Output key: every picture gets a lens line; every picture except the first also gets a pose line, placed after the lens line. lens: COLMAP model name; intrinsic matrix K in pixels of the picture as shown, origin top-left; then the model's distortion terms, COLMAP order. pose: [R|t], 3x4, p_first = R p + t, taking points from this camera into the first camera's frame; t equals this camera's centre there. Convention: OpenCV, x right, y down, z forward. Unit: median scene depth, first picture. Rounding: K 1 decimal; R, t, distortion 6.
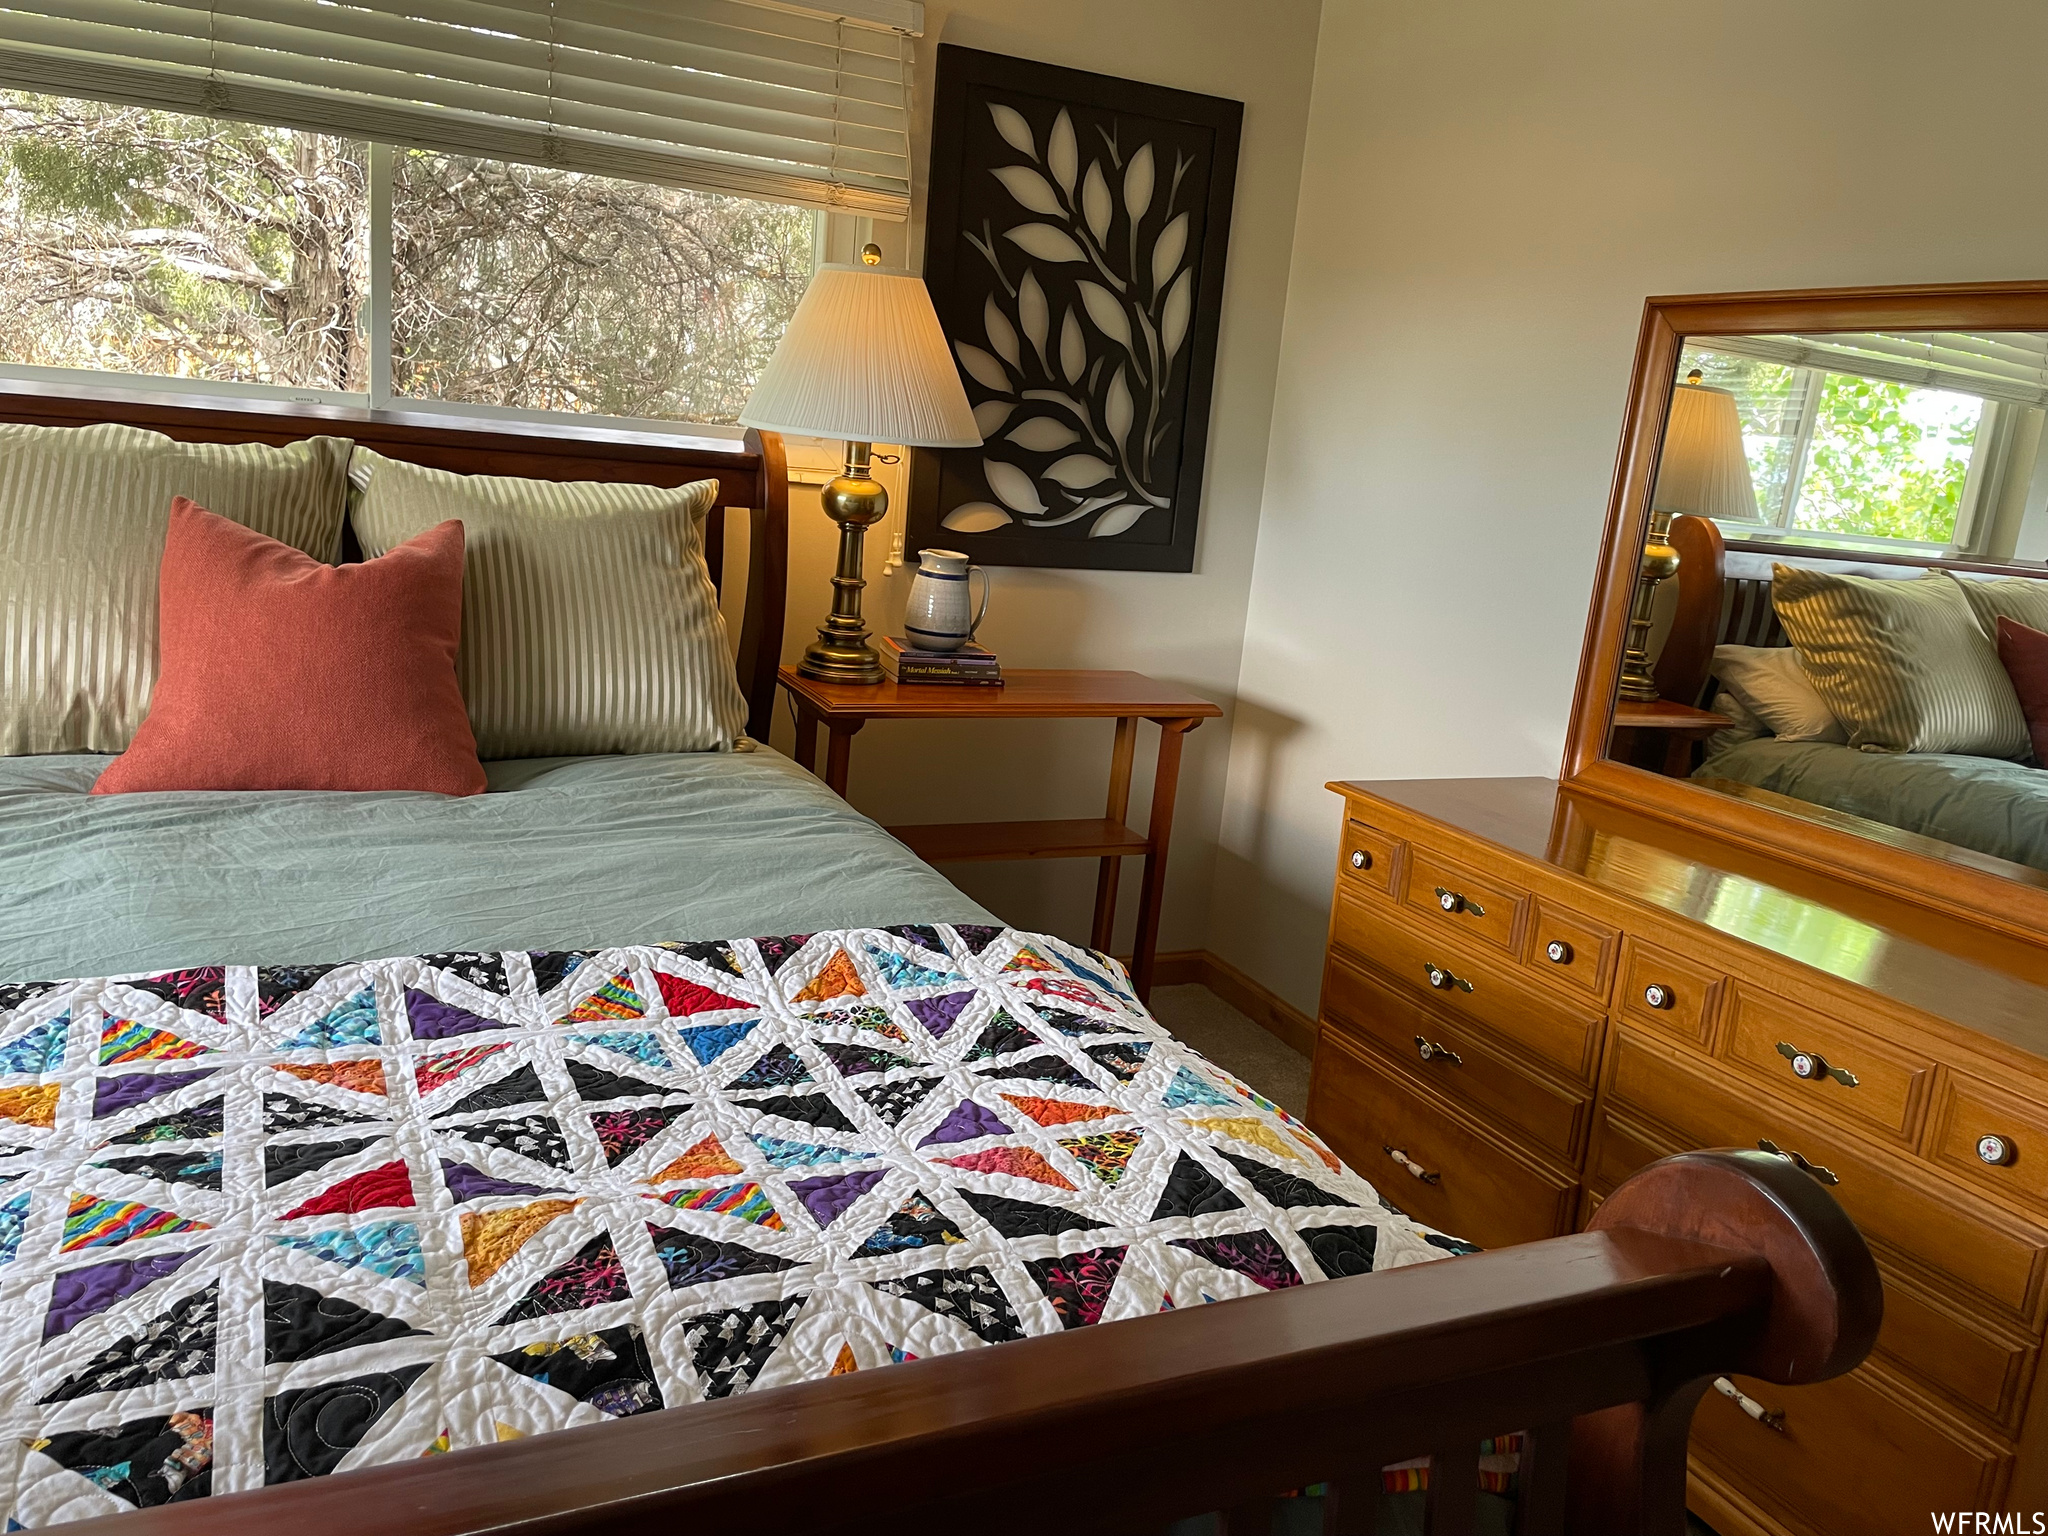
lens RADIAL K [[1530.1, 0, 1024.0], [0, 1530.1, 768.0], [0, 0, 1]] dist [0.072419, -0.114778]
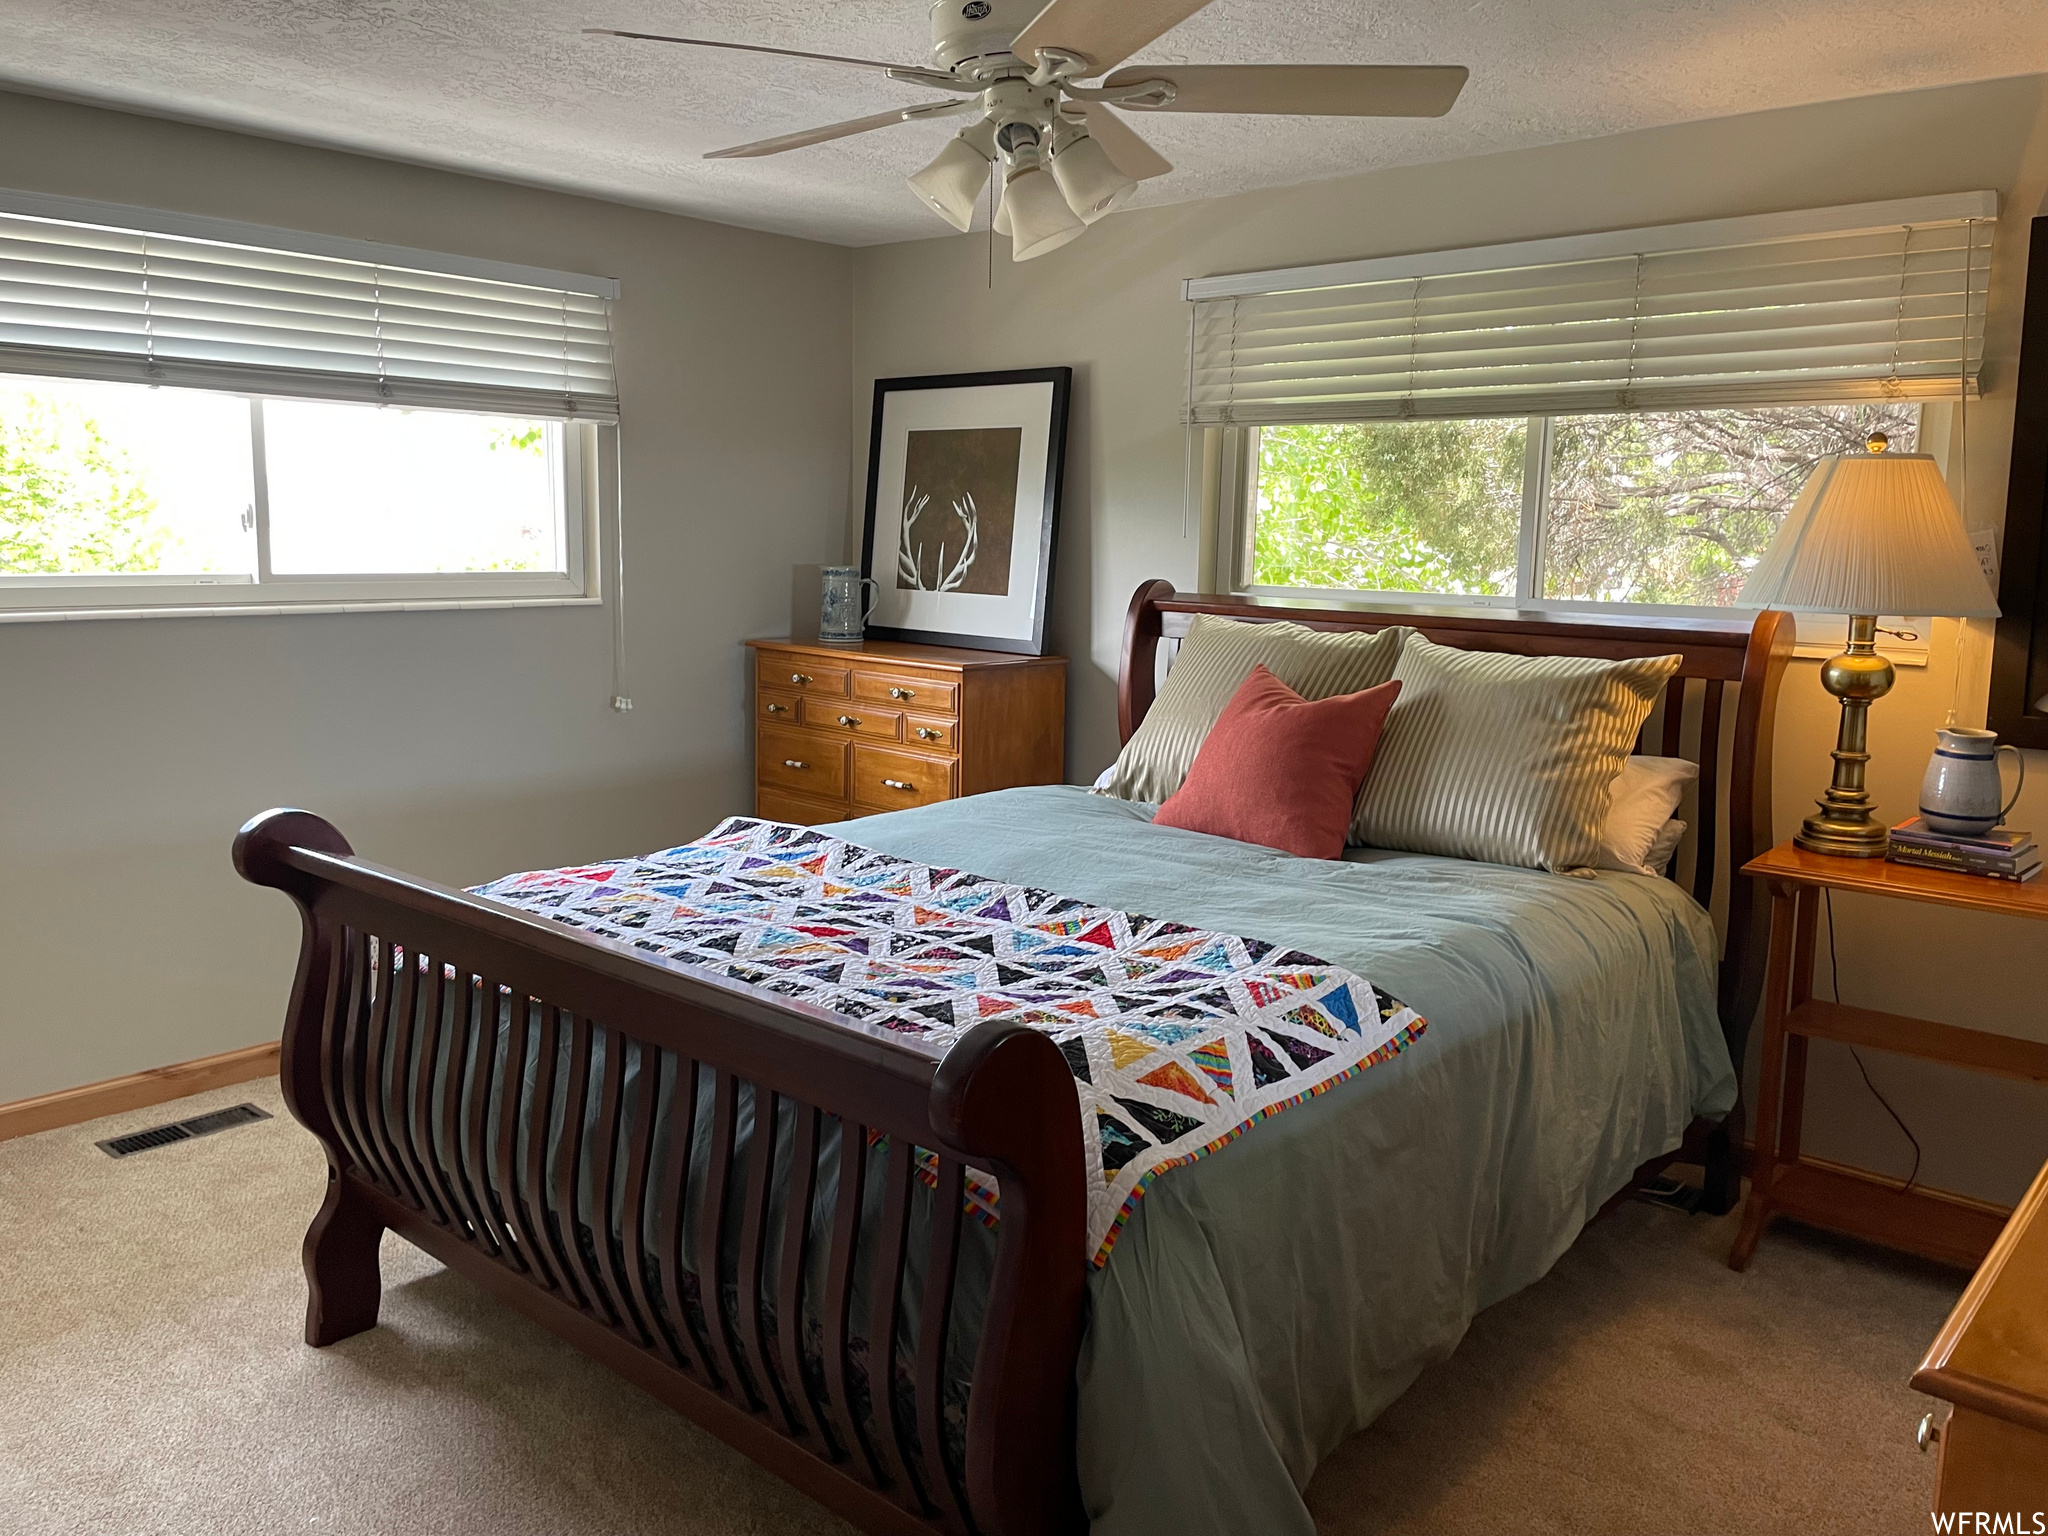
lens RADIAL K [[1530.1, 0, 1024.0], [0, 1530.1, 768.0], [0, 0, 1]] dist [0.072419, -0.114778]
pose [[0.393637, 0.062016, -0.917172, 1.290750], [-0.186373, 0.982386, -0.013563, 0.004523], [0.900175, 0.176275, 0.398261, 0.221014]]
